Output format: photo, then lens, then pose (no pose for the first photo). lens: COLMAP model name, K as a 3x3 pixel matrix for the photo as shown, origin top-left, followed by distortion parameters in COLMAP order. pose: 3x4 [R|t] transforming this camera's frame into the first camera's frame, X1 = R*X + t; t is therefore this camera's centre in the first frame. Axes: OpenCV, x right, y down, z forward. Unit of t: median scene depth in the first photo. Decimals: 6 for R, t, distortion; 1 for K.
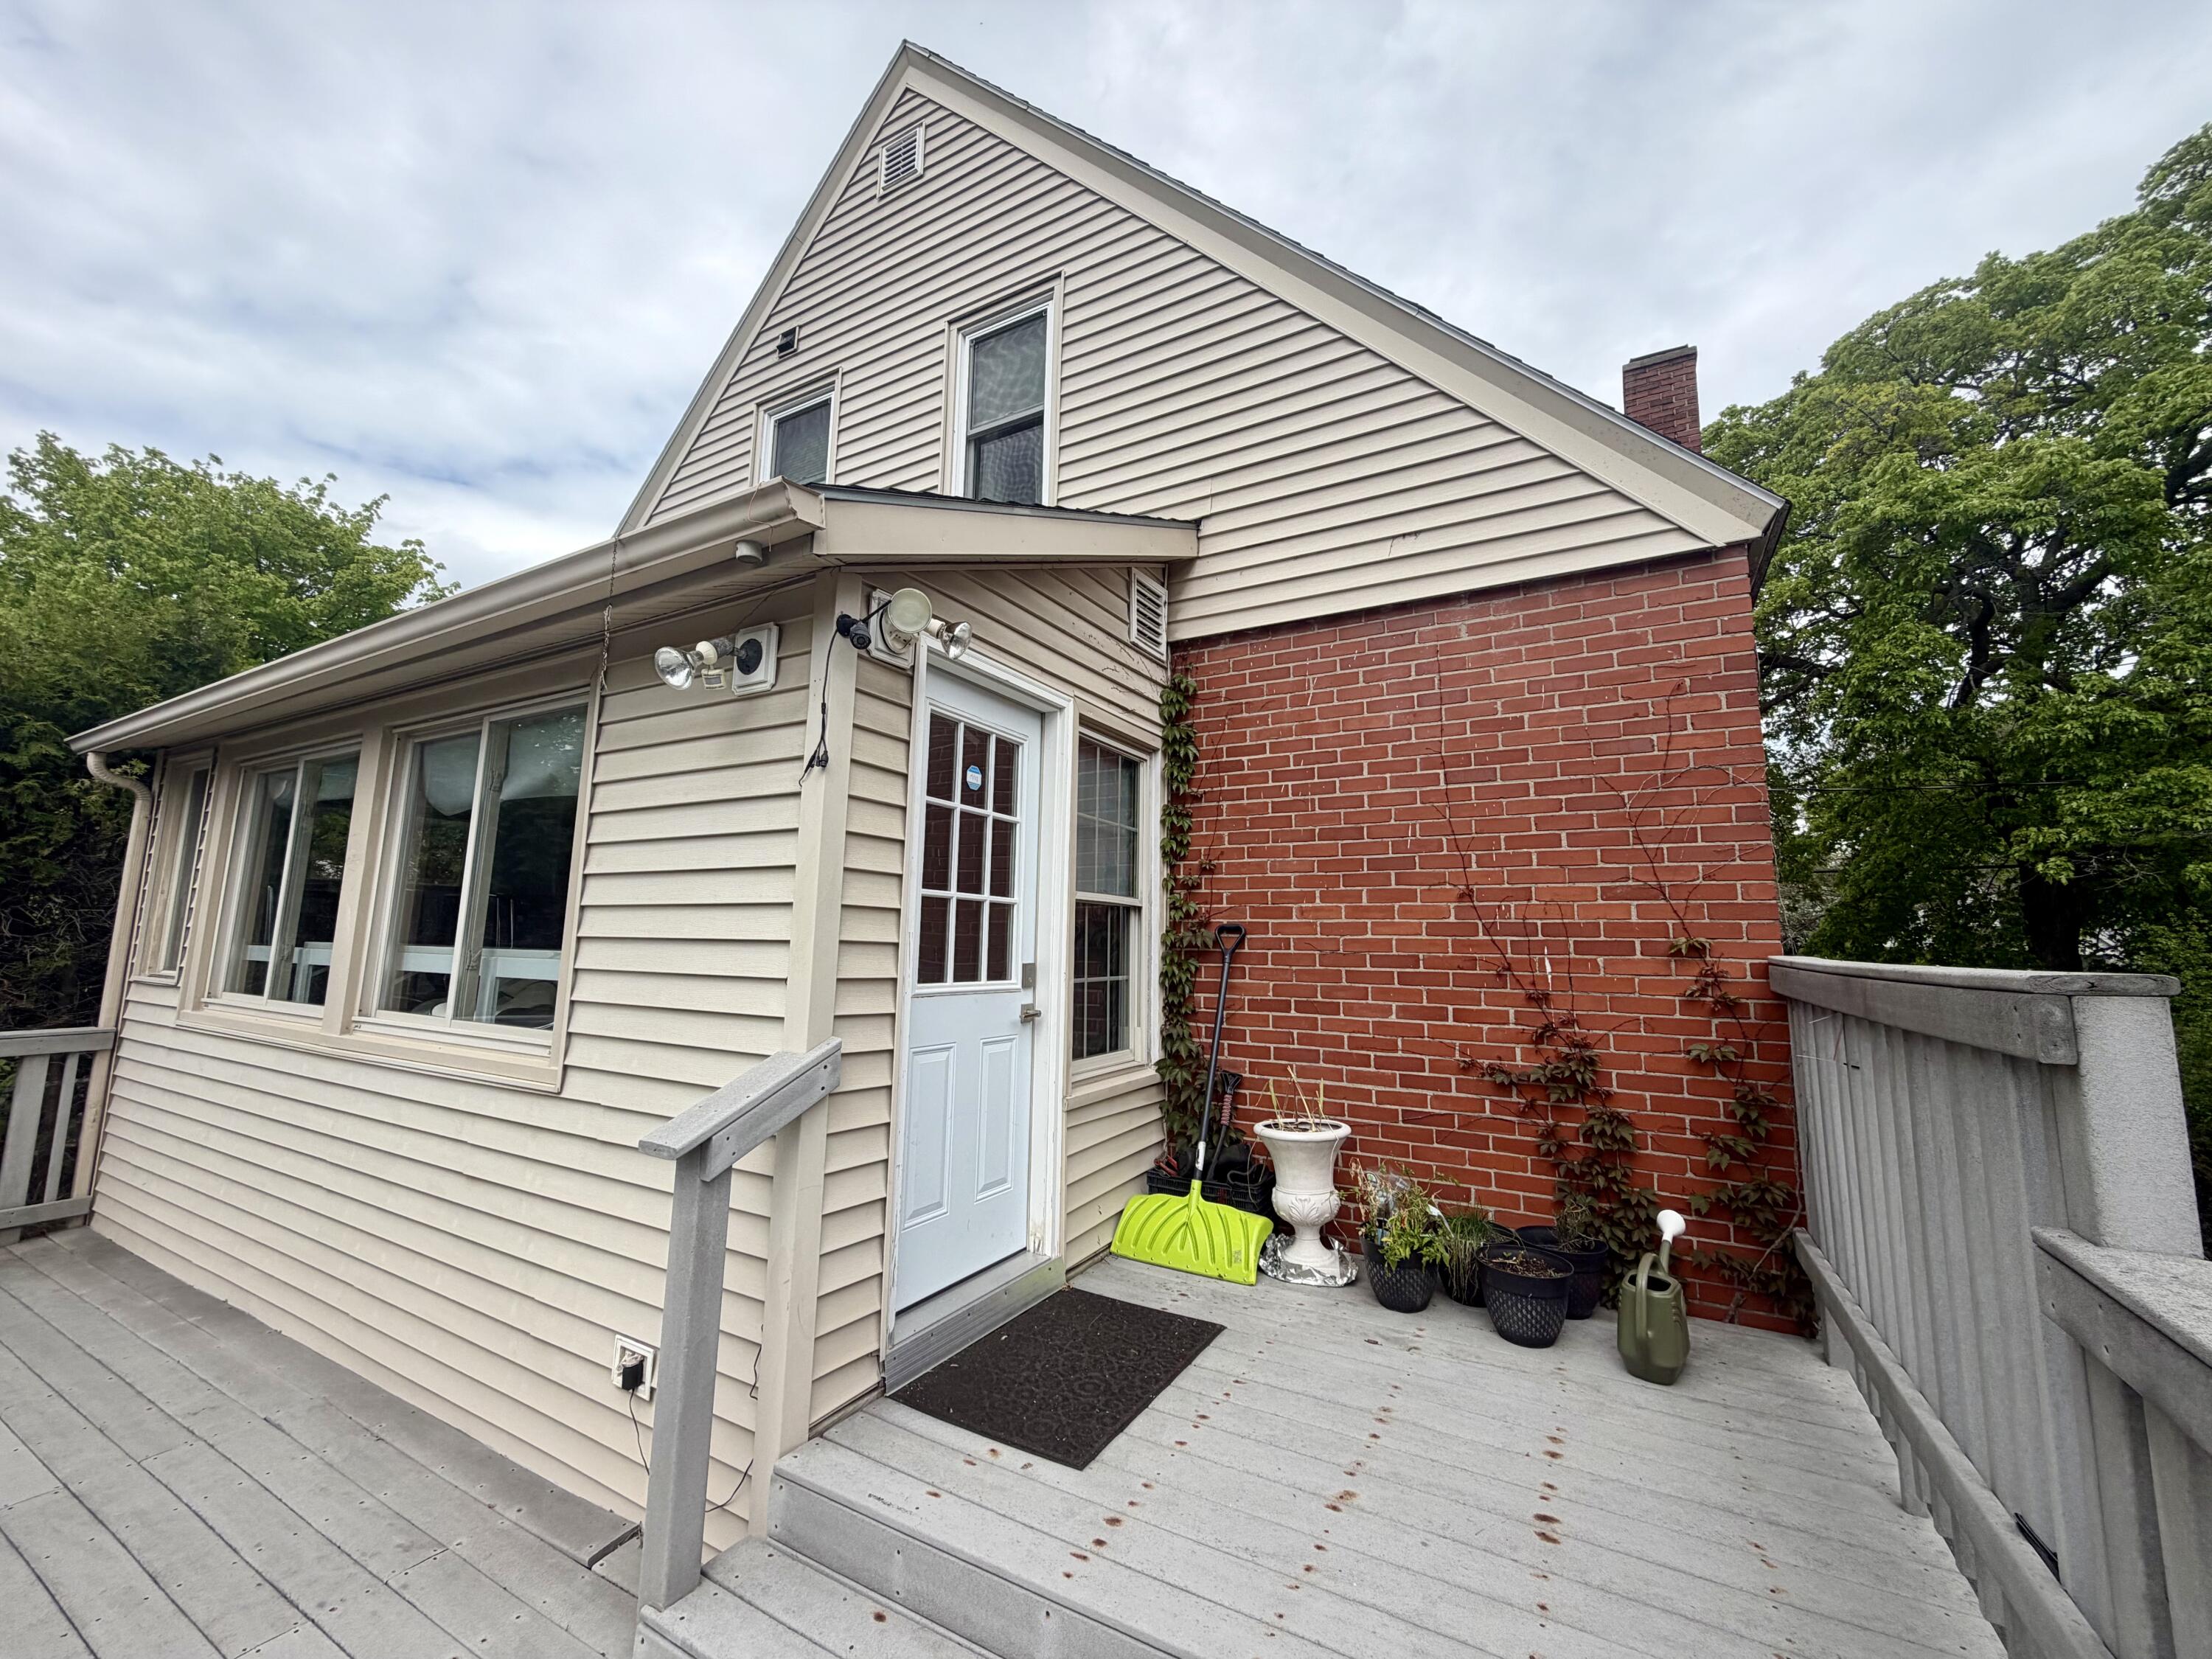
lens RADIAL K [[879.7, 0, 1105.1], [0, 879.7, 825.3], [0, 0, 1]] dist [0.001568, -0.000090]
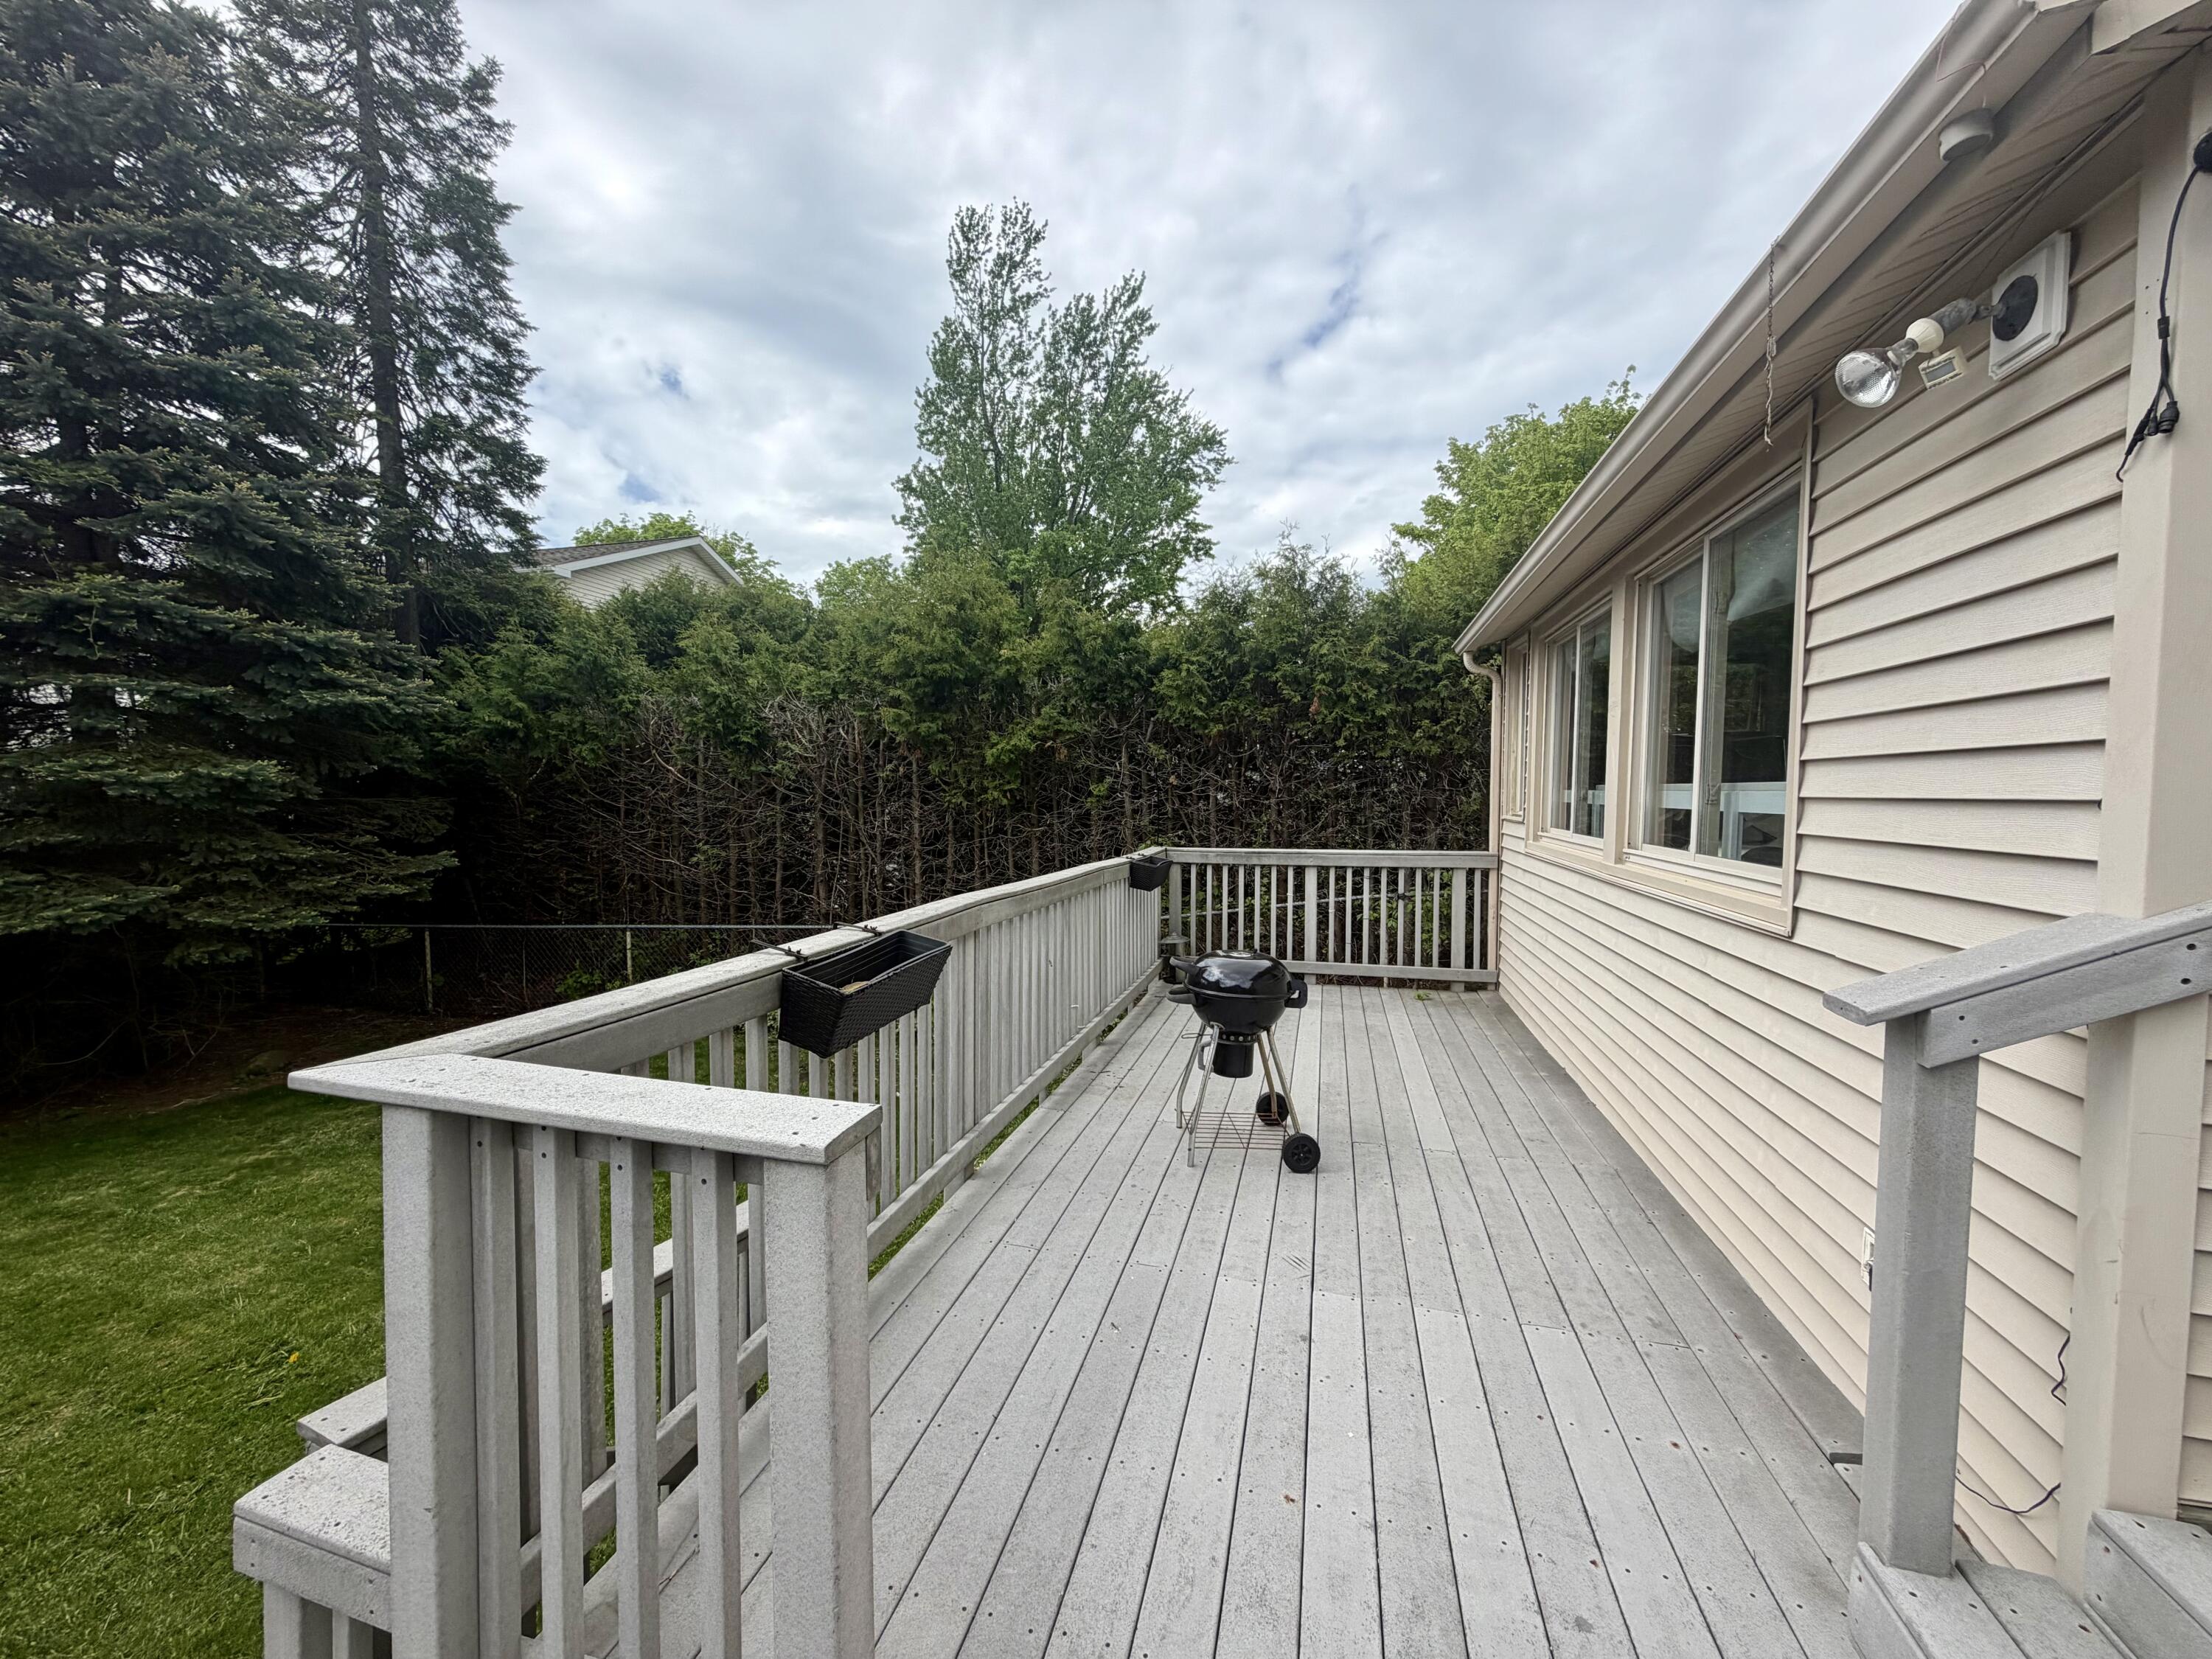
lens RADIAL K [[879.7, 0, 1099.0], [0, 879.7, 825.0], [0, 0, 1]] dist [0.001568, -0.000090]
pose [[0.255549, 0.021595, -0.966555, 0.049215], [0.128271, 0.990155, 0.056036, 0.052107], [0.958249, -0.138301, 0.250263, 0.125915]]
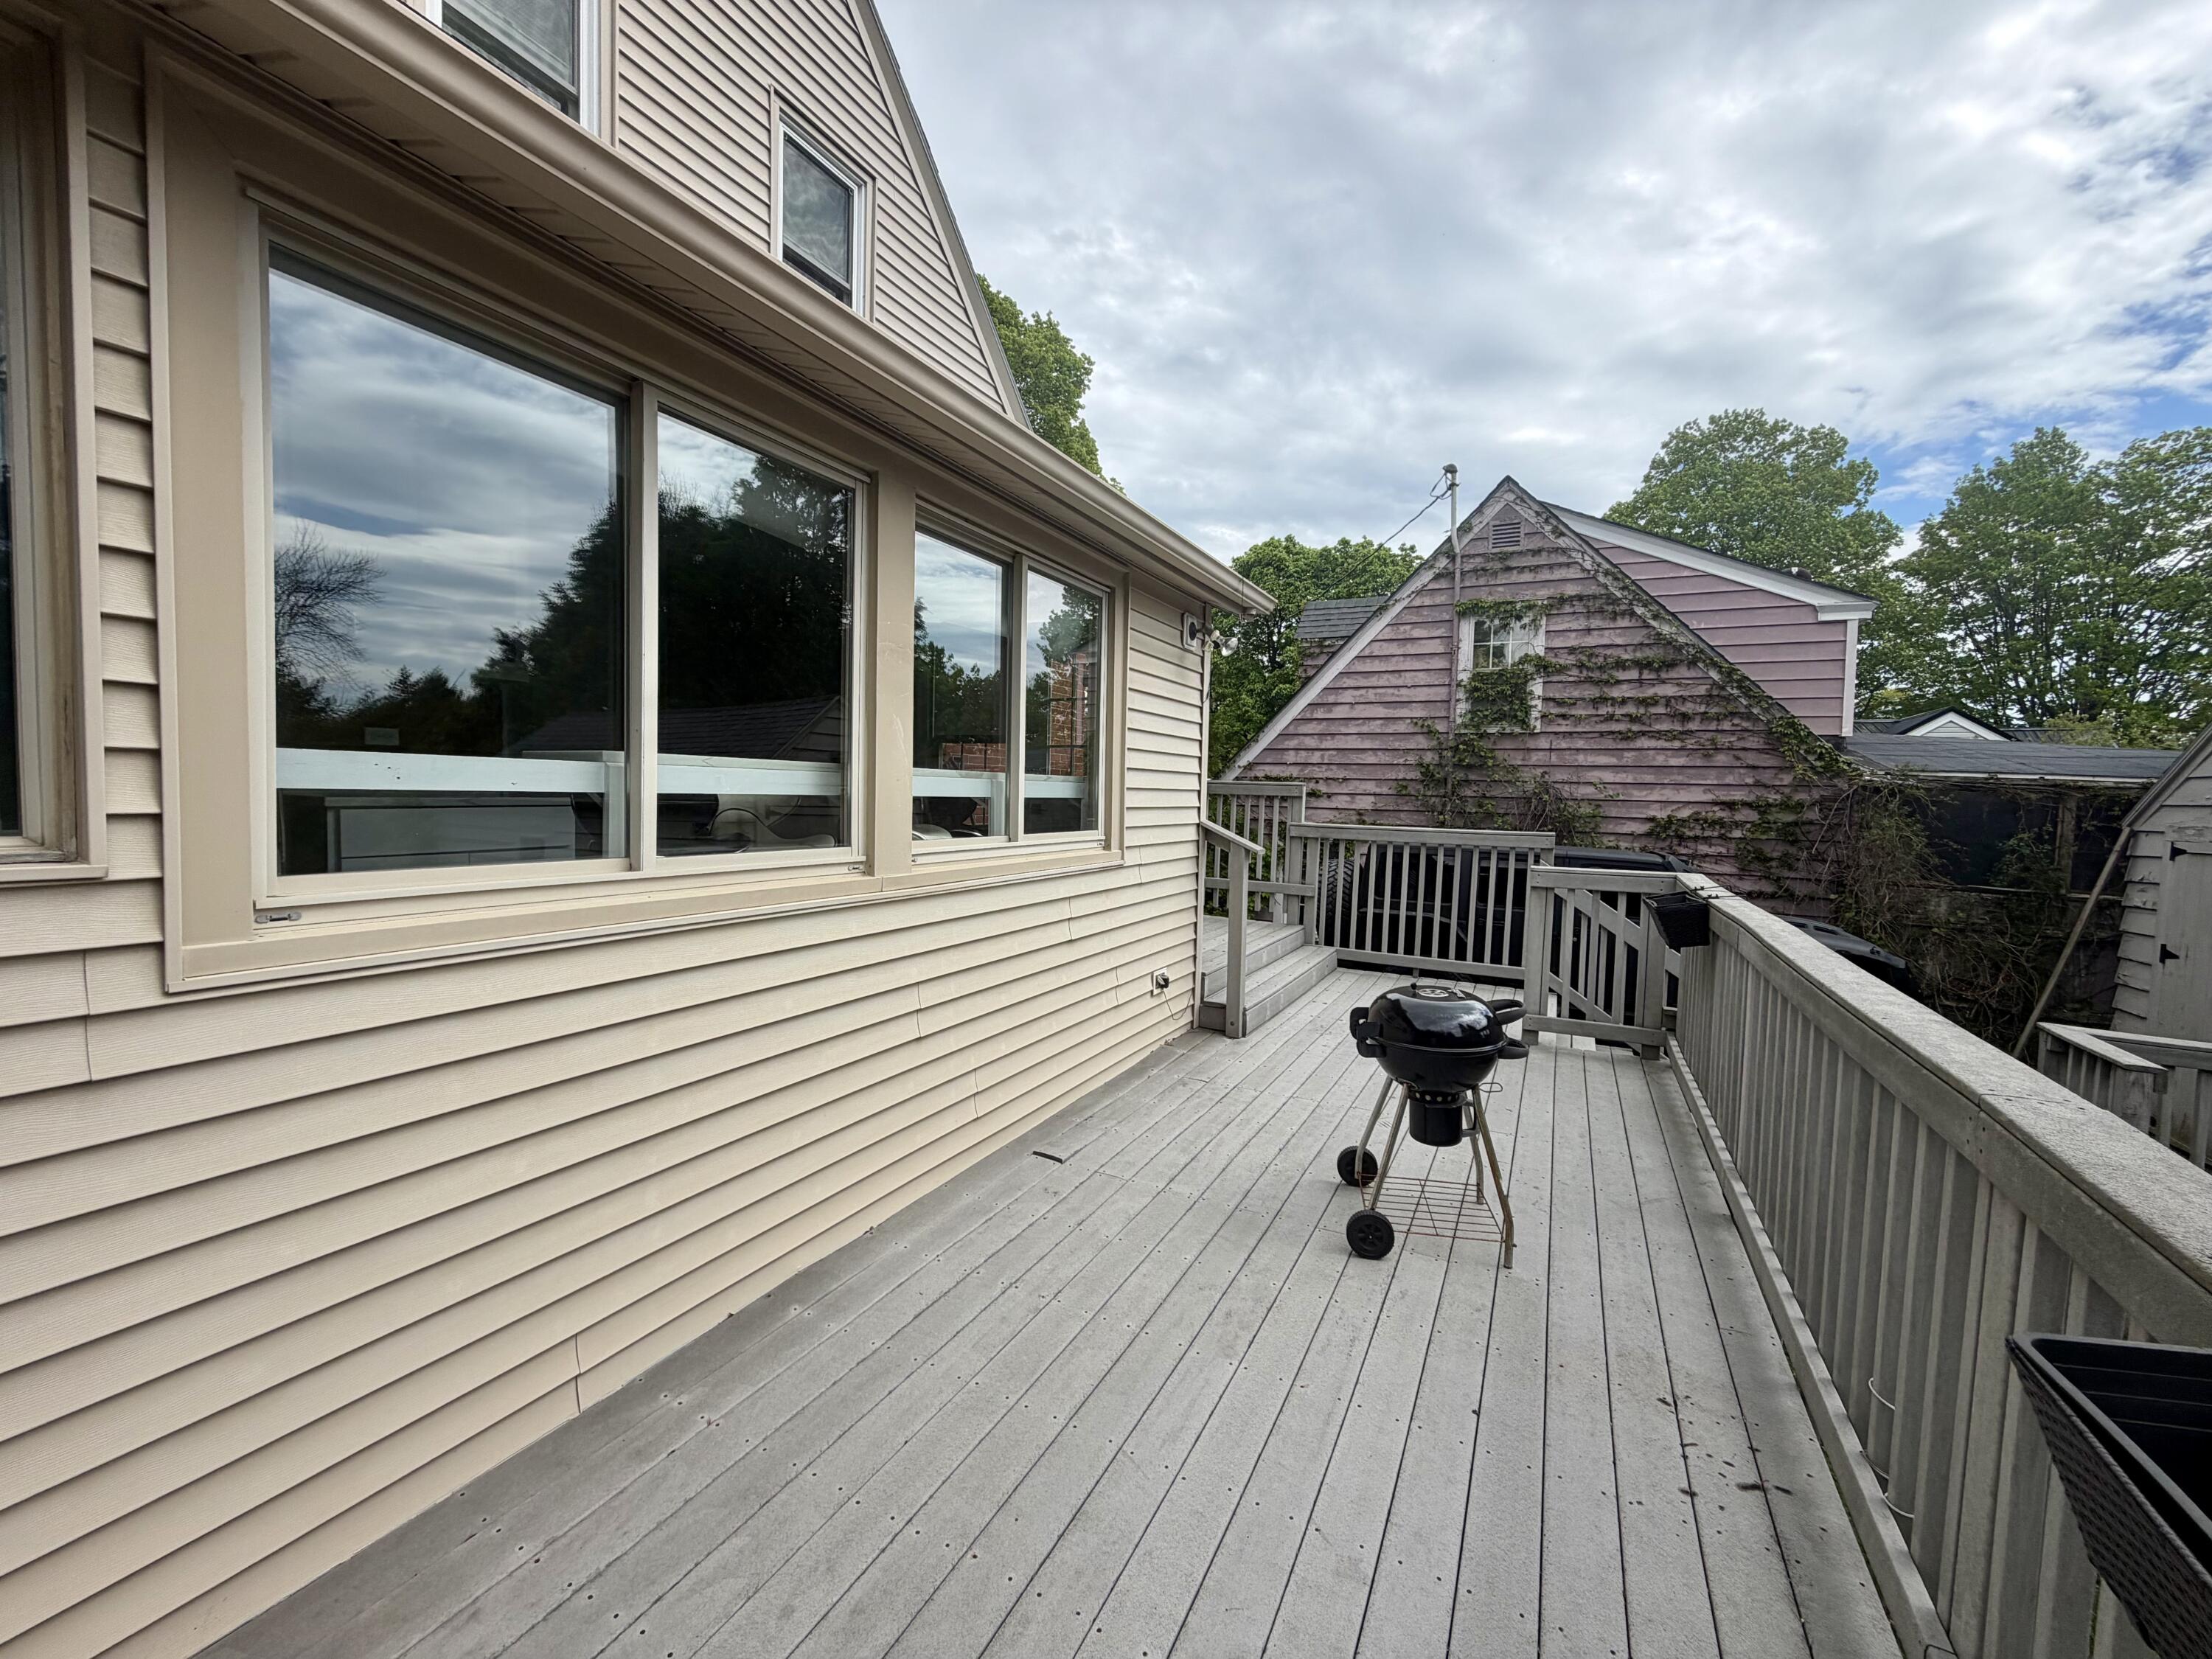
lens RADIAL K [[879.7, 0, 1078.9], [0, 879.7, 816.5], [0, 0, 1]] dist [0.001568, -0.000090]
pose [[-0.009873, -0.054859, 0.998445, -2.088945], [-0.165601, 0.984796, 0.052471, 0.137860], [-0.986143, -0.164825, -0.018808, 1.059306]]
